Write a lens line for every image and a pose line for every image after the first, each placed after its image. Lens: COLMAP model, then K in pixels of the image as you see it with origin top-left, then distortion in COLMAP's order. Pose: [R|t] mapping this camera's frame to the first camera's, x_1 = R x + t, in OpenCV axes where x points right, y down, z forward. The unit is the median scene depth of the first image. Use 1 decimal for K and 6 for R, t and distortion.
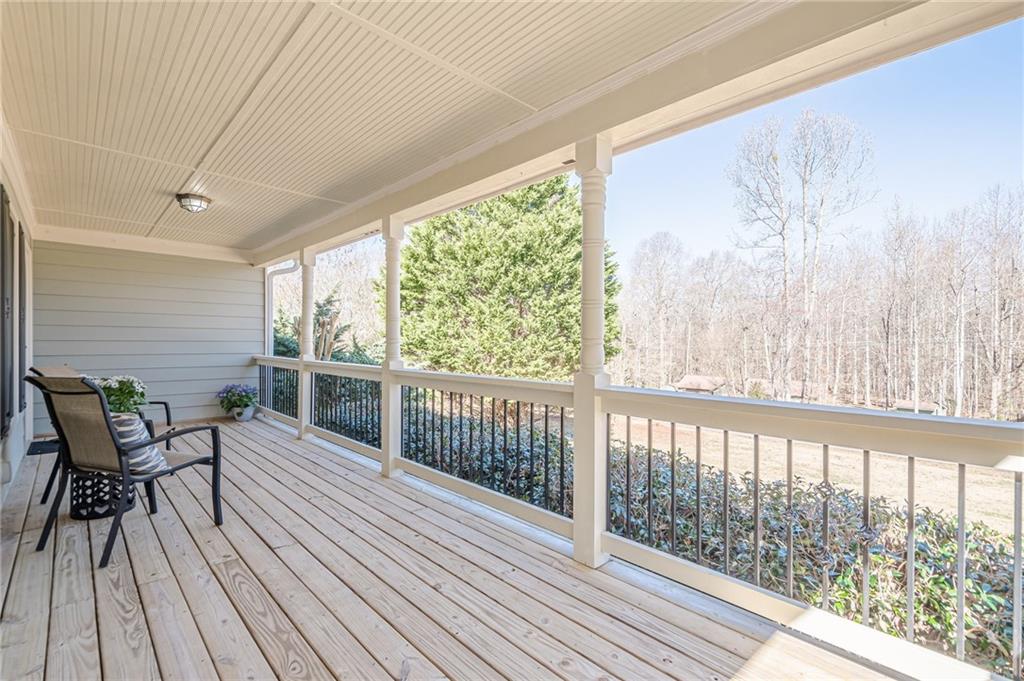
lens RADIAL K [[459.9, 0, 509.5], [0, 459.9, 342.9], [0, 0, 1]] dist [0.012977, -0.000584]
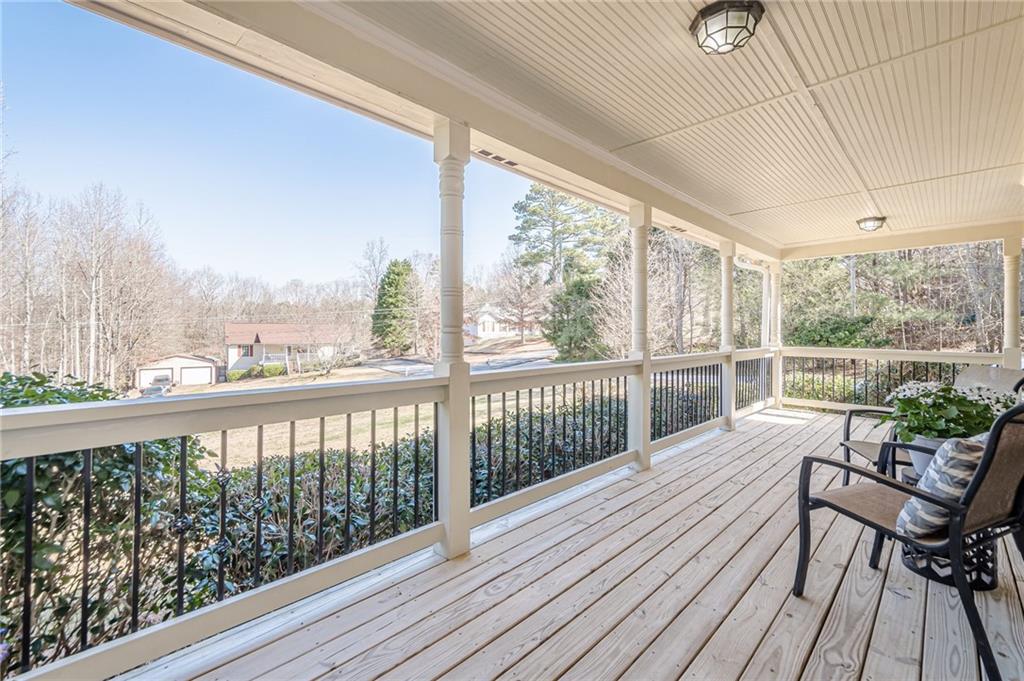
lens RADIAL K [[459.9, 0, 509.5], [0, 459.9, 342.9], [0, 0, 1]] dist [0.012977, -0.000584]
pose [[-0.063937, -0.010208, 0.997902, -1.154404], [0.007866, 0.999911, 0.010733, 0.014052], [-0.997923, 0.008536, -0.063851, 1.294628]]
